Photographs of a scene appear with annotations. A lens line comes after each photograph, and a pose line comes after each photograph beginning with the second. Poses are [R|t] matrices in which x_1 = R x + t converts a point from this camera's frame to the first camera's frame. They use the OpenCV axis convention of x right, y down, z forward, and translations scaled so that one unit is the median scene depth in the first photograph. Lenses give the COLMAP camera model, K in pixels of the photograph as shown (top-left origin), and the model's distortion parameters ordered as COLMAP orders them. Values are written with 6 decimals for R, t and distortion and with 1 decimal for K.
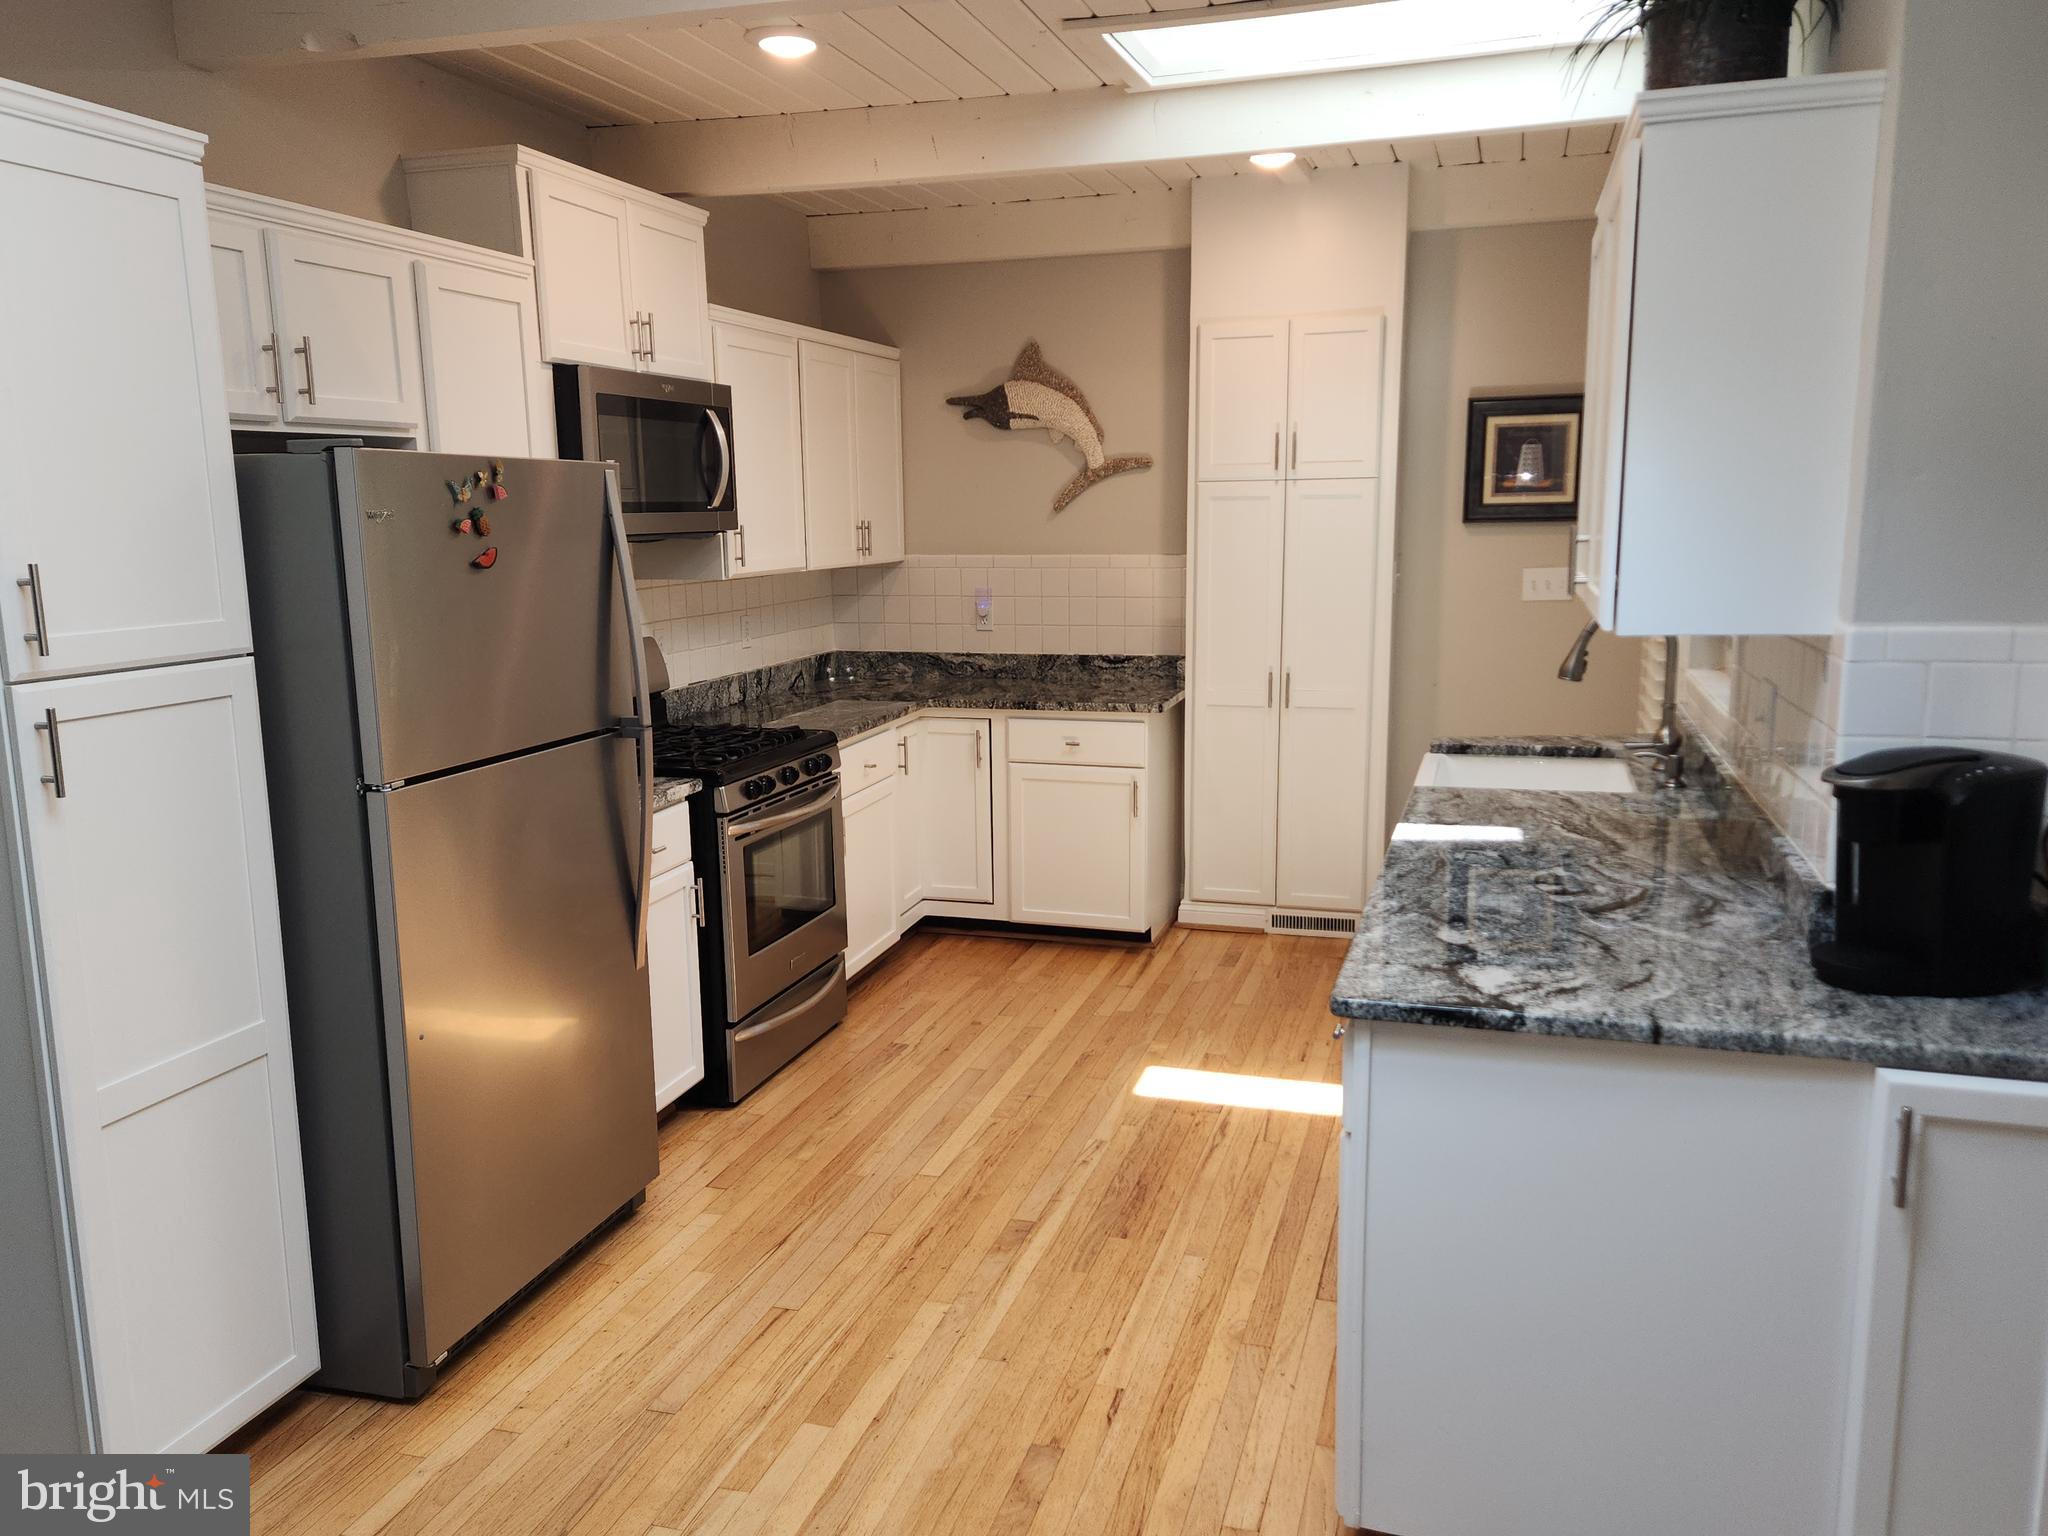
lens RADIAL K [[1596.3, 0, 1024.0], [0, 1596.3, 768.0], [0, 0, 1]] dist [0.076063, -0.006909]
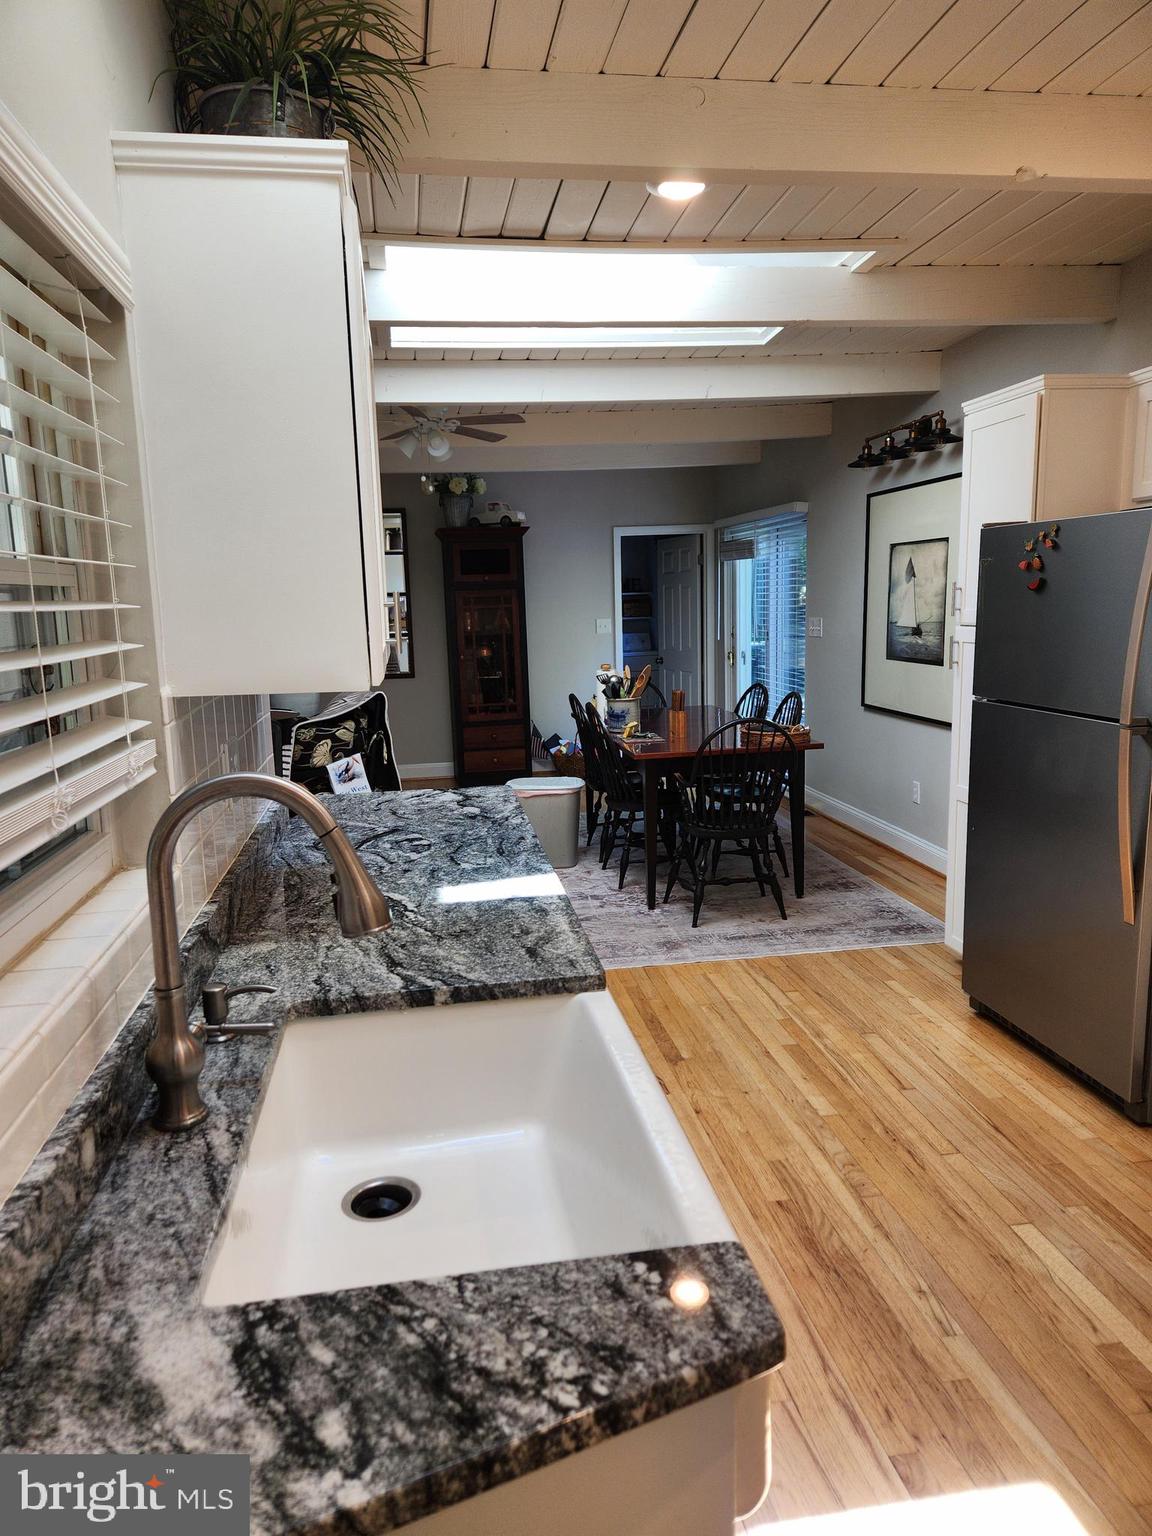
lens RADIAL K [[1036.9, 0, 565.2], [0, 1036.9, 770.7], [0, 0, 1]] dist [0.067604, -0.049343]
pose [[-0.904623, 0.108902, -0.412065, 0.428752], [-0.029188, 0.948707, 0.314807, -0.207730], [0.425212, 0.296809, -0.855043, 1.340386]]
